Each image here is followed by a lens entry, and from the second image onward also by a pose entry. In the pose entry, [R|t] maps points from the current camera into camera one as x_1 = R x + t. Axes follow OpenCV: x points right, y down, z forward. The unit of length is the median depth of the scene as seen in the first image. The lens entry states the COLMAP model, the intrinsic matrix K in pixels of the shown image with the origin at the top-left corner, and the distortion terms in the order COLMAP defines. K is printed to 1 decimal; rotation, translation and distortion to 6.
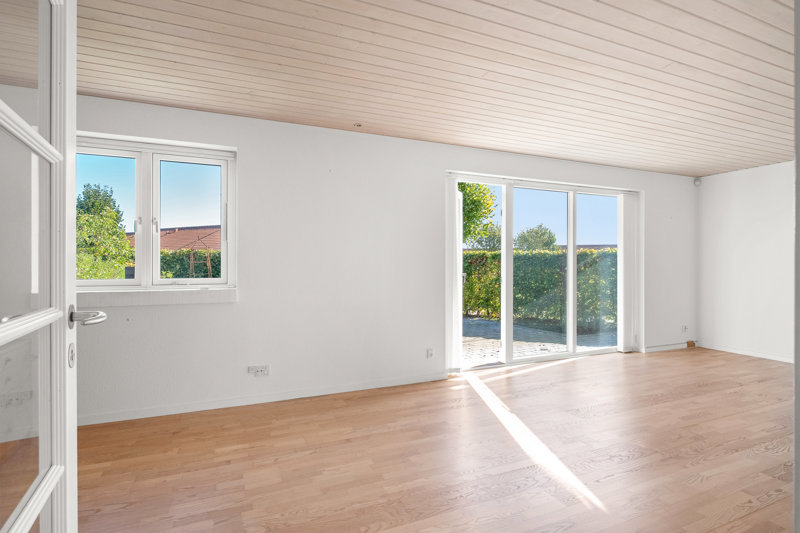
lens RADIAL K [[412.8, 0, 397.8], [0, 412.8, 264.0], [0, 0, 1]] dist [-0.006109, -0.001622]
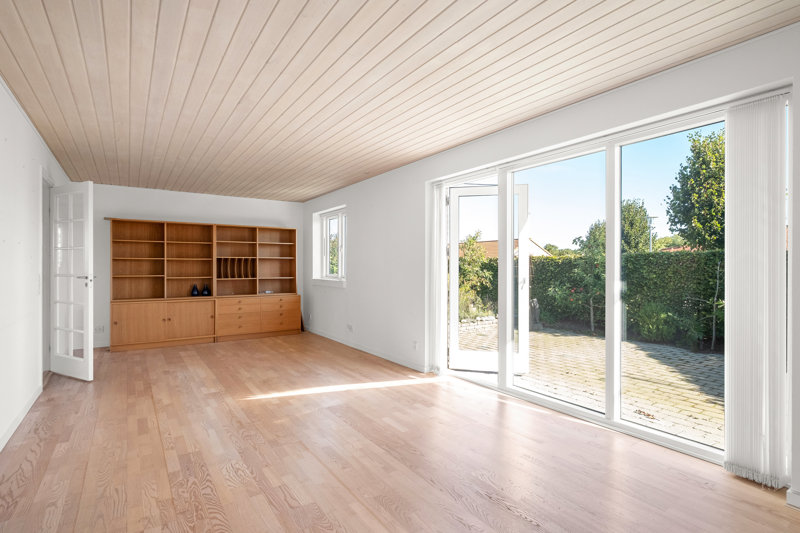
lens RADIAL K [[408.1, 0, 404.4], [0, 408.1, 265.6], [0, 0, 1]] dist [0.004521, -0.003235]
pose [[0.179560, -0.004096, -0.983739, 1.268759], [-0.003010, 0.999984, -0.004713, -0.000457], [0.983742, 0.003807, 0.179545, 0.815608]]
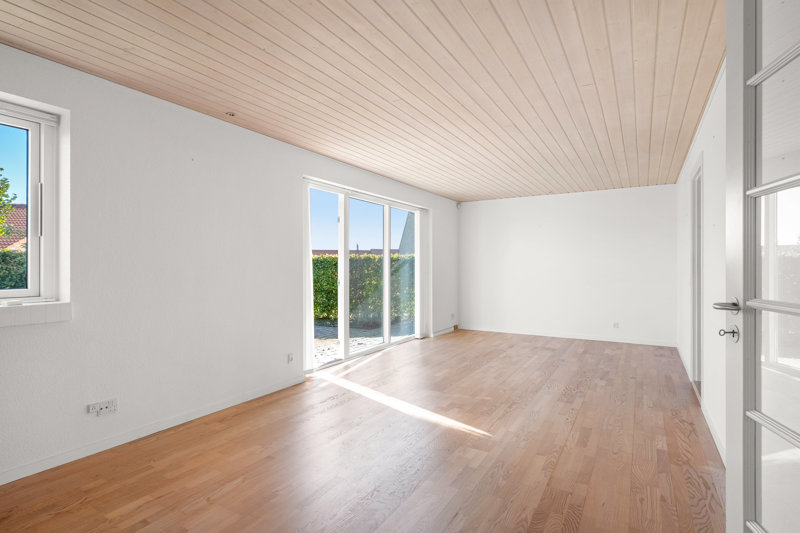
lens RADIAL K [[408.1, 0, 399.4], [0, 408.1, 265.5], [0, 0, 1]] dist [0.004521, -0.003235]
pose [[0.812434, -0.000577, 0.583053, -0.299076], [0.003602, 0.999985, -0.004030, -0.000134], [-0.583042, 0.005374, 0.812424, 0.055749]]
